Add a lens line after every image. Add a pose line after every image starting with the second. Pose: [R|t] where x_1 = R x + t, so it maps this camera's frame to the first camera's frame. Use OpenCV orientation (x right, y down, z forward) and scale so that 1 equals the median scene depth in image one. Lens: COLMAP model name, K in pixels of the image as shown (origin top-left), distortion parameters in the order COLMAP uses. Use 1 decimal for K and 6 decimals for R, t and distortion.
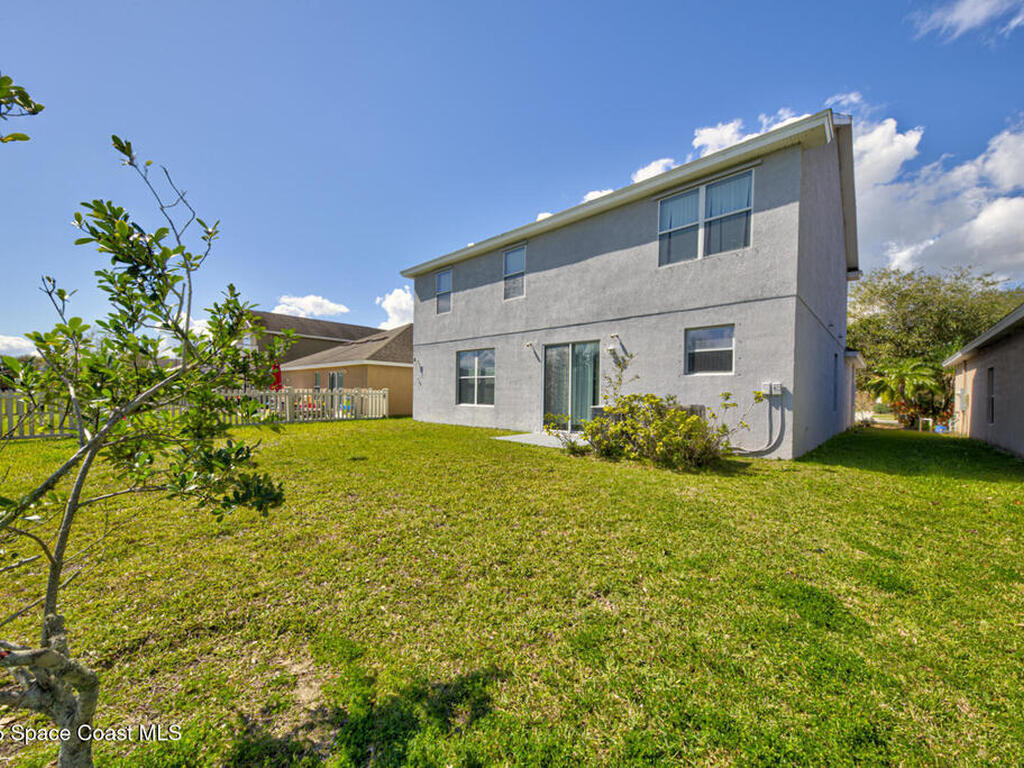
lens RADIAL K [[396.4, 0, 512.5], [0, 396.4, 388.9], [0, 0, 1]] dist [0.014042, 0.000193]
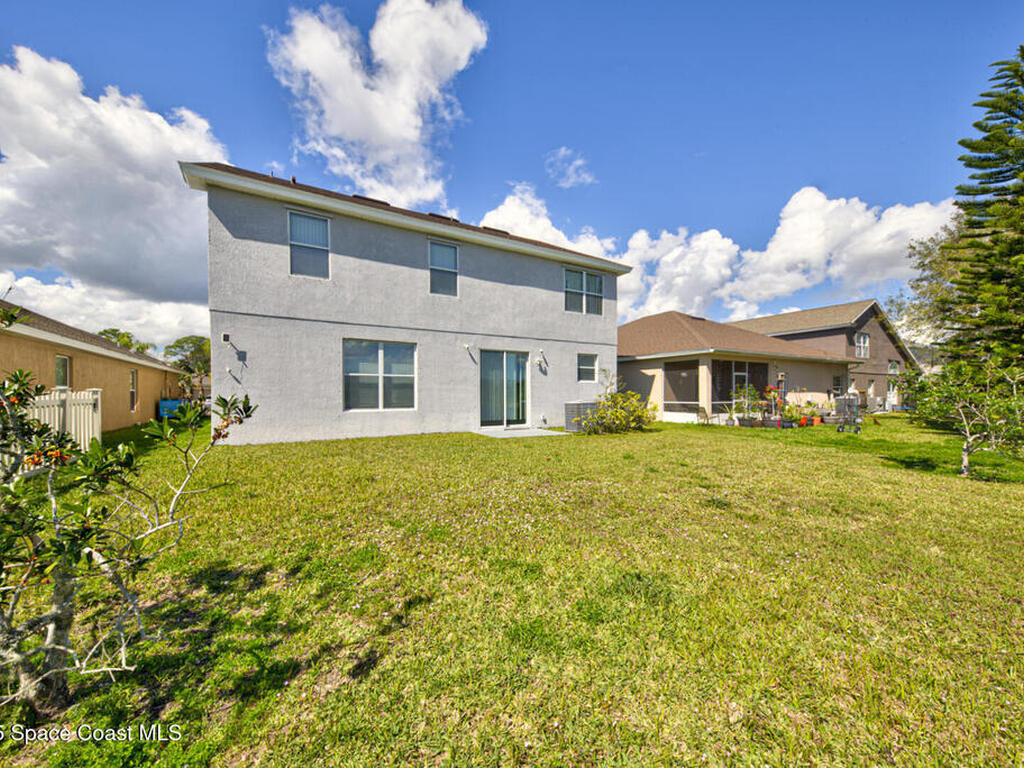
lens RADIAL K [[396.4, 0, 511.9], [0, 396.4, 392.1], [0, 0, 1]] dist [0.014042, 0.000193]
pose [[0.274285, -0.008389, 0.961612, -0.841552], [-0.002699, 0.999951, 0.009493, -0.003325], [-0.961645, -0.005199, 0.274249, 0.555108]]
